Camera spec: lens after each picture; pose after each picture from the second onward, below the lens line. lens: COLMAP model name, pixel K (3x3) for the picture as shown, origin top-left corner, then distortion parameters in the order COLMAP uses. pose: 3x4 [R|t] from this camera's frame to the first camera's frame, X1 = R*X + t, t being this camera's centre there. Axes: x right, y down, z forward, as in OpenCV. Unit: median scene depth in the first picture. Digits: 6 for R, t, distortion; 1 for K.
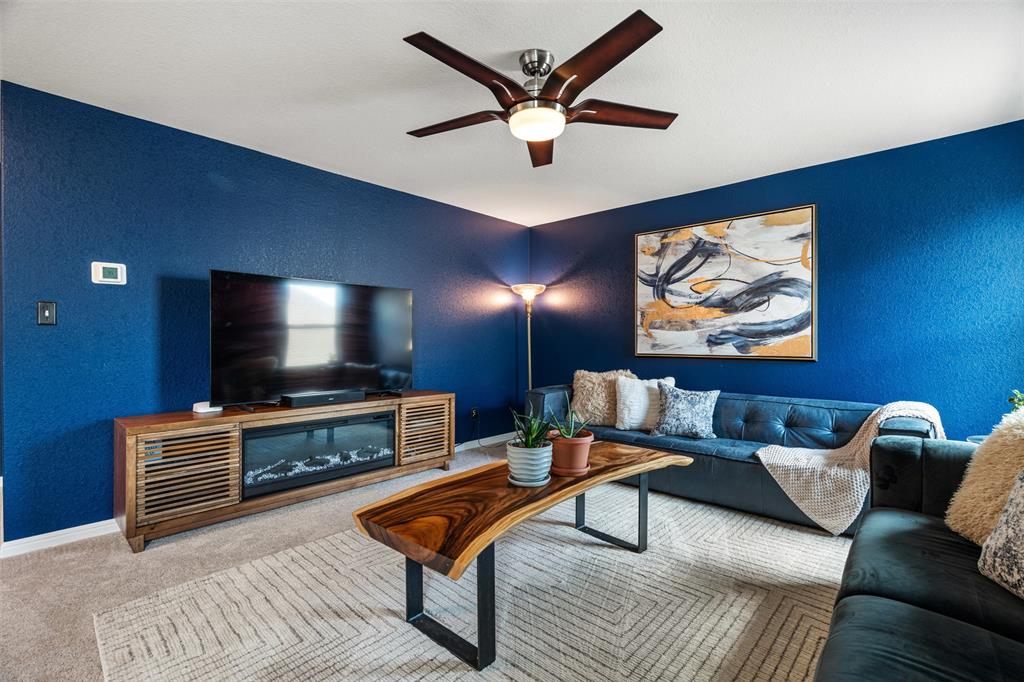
lens RADIAL K [[461.6, 0, 516.9], [0, 461.6, 339.4], [0, 0, 1]] dist [-0.011168, 0.000177]
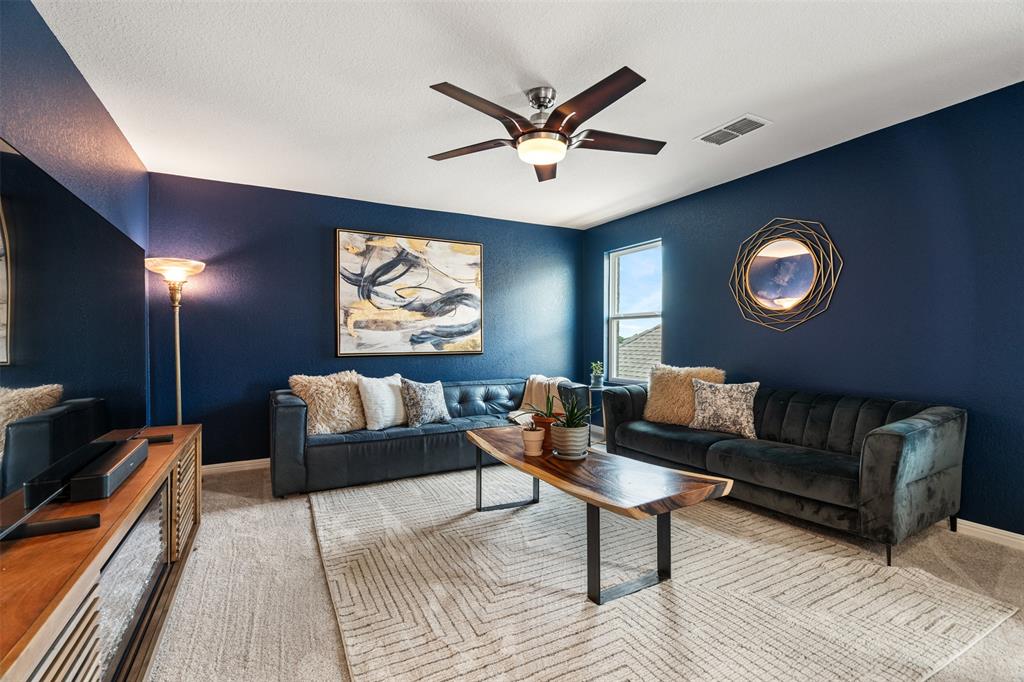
lens RADIAL K [[461.6, 0, 516.9], [0, 461.6, 339.4], [0, 0, 1]] dist [-0.011168, 0.000177]
pose [[0.321530, -0.001012, 0.946899, -0.612709], [0.004111, 0.999991, -0.000327, 0.003263], [-0.946890, 0.003998, 0.321531, 0.397457]]
